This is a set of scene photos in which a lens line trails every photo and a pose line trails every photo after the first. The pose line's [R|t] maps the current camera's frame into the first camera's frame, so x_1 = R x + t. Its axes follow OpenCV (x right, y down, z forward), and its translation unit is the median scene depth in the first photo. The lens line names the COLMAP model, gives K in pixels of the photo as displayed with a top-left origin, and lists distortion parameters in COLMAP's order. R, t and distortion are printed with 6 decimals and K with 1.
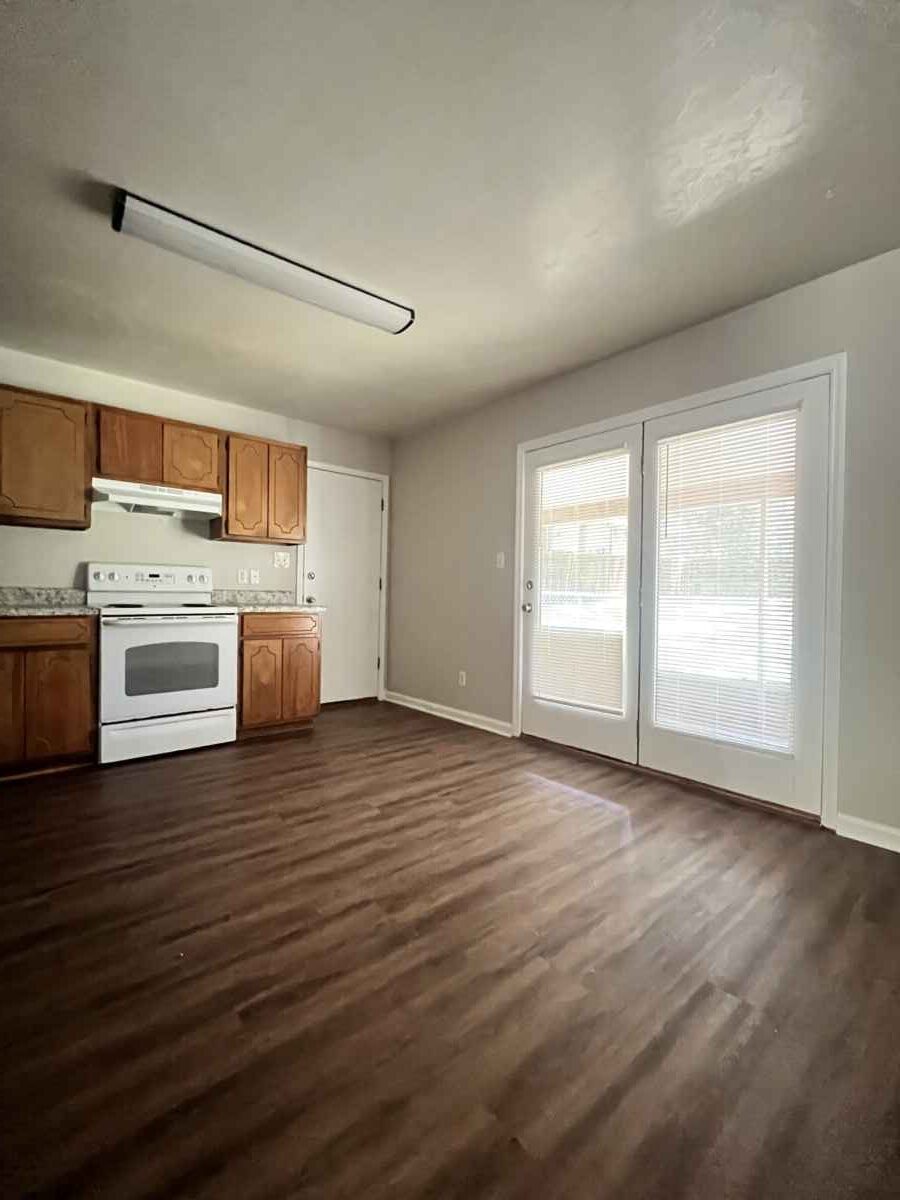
lens RADIAL K [[513.7, 0, 447.2], [0, 513.7, 591.9], [0, 0, 1]] dist [-0.002102, 0.000855]
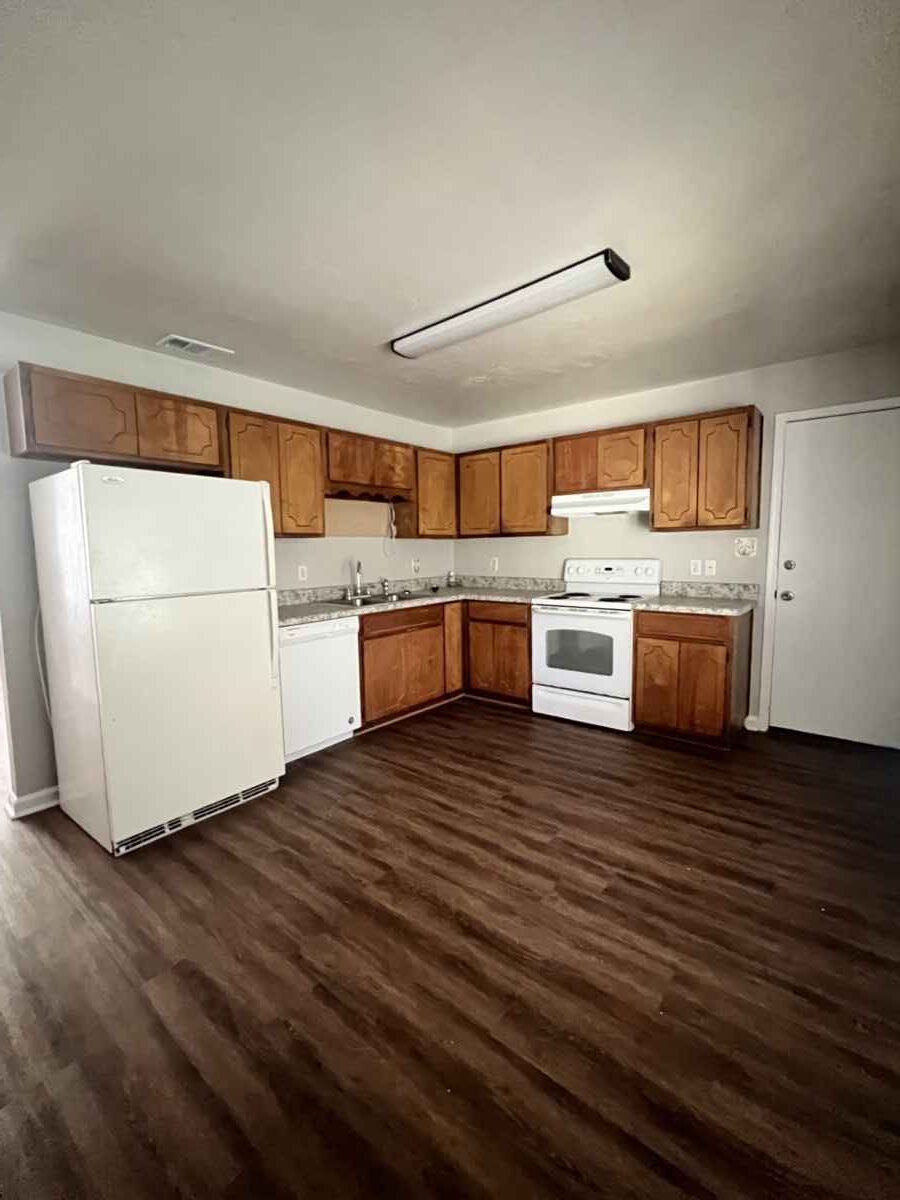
lens RADIAL K [[513.7, 0, 455.4], [0, 513.7, 591.2], [0, 0, 1]] dist [-0.002102, 0.000855]
pose [[0.184007, 0.068491, -0.980536, 0.629131], [0.020957, 0.997069, 0.073579, -0.092937], [0.982702, -0.034088, 0.182032, 0.573078]]
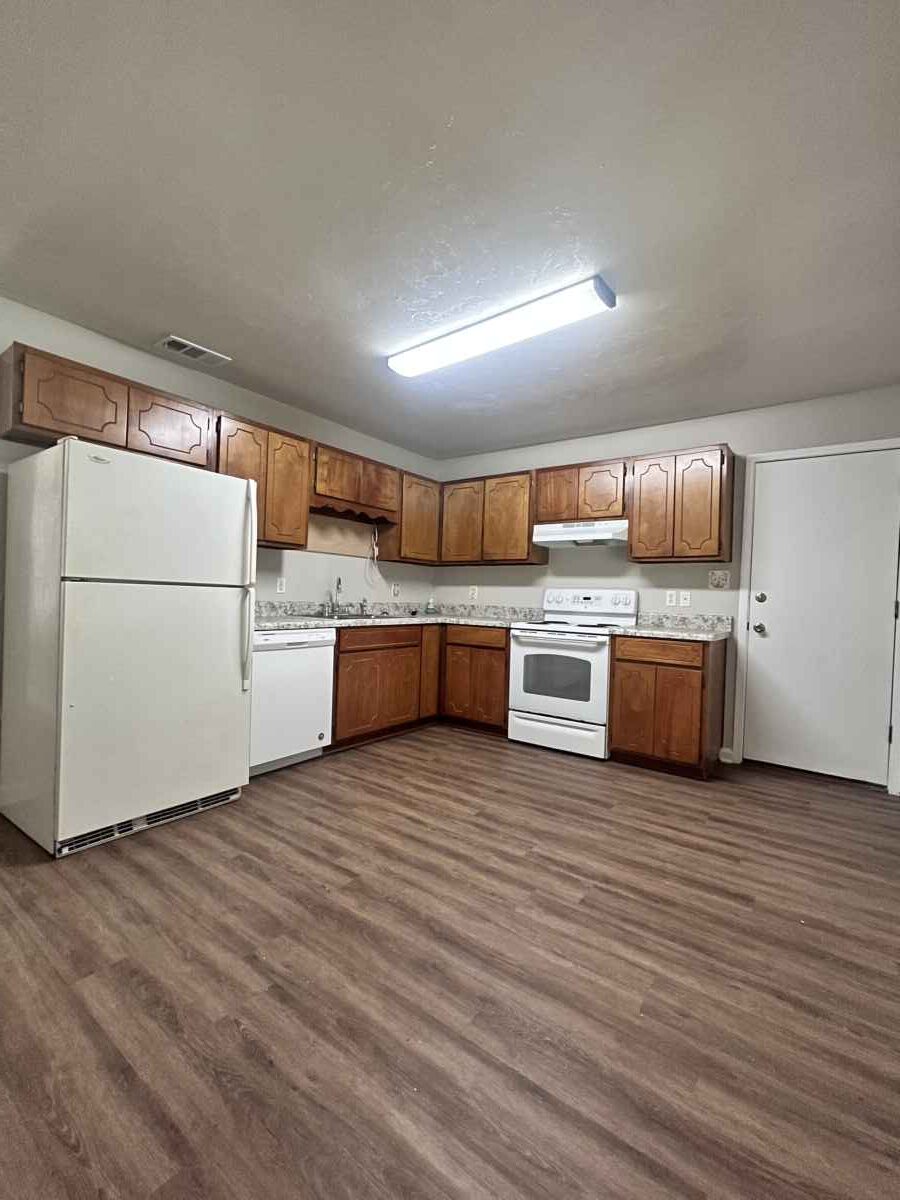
lens RADIAL K [[513.7, 0, 455.3], [0, 513.7, 594.7], [0, 0, 1]] dist [-0.002102, 0.000855]
pose [[0.229536, -0.011385, -0.973234, 0.627800], [-0.026569, 0.999486, -0.017958, -0.014369], [0.972938, 0.029979, 0.229115, 0.560579]]
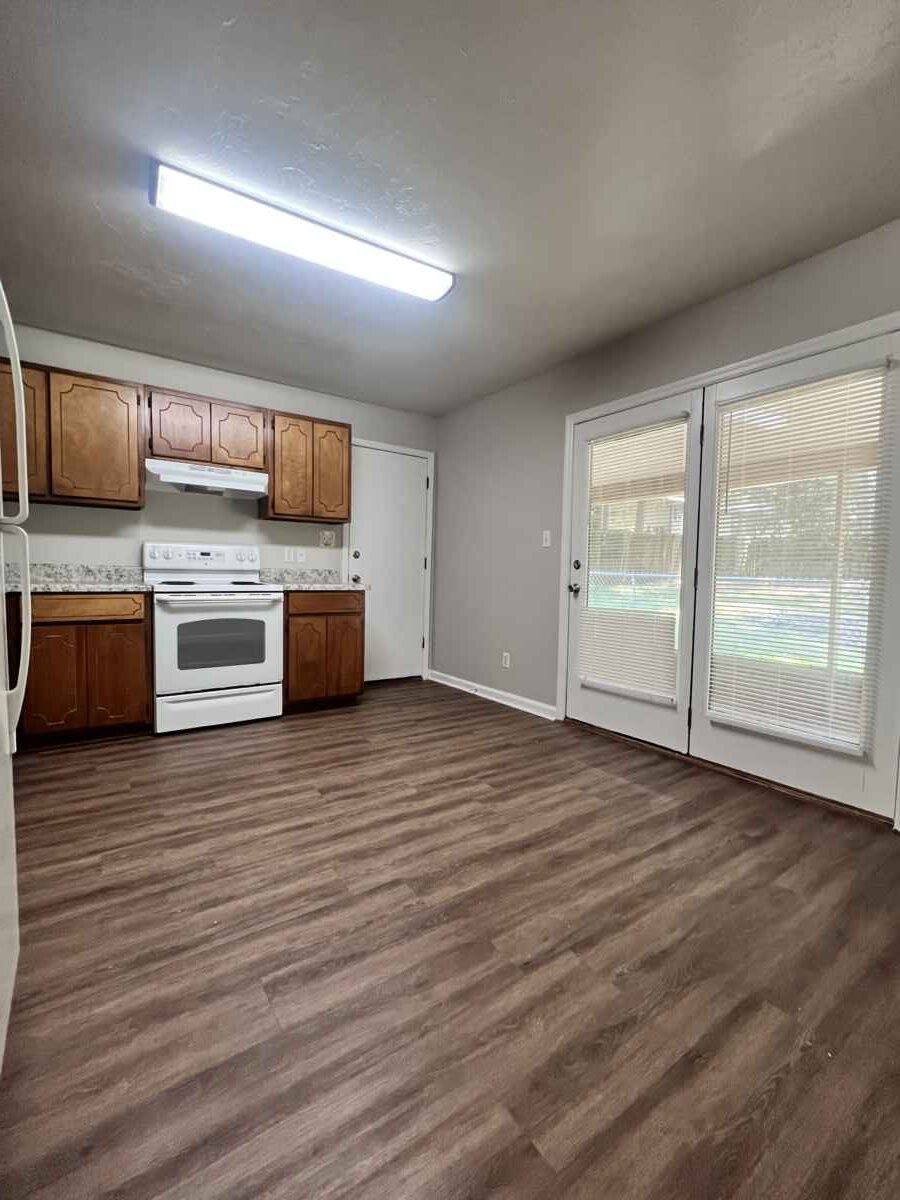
lens RADIAL K [[513.7, 0, 448.8], [0, 513.7, 593.1], [0, 0, 1]] dist [-0.002102, 0.000855]
pose [[0.995162, 0.009637, -0.097769, 0.021096], [-0.005564, 0.999109, 0.041845, 0.001606], [0.098085, -0.041098, 0.994329, 0.026449]]
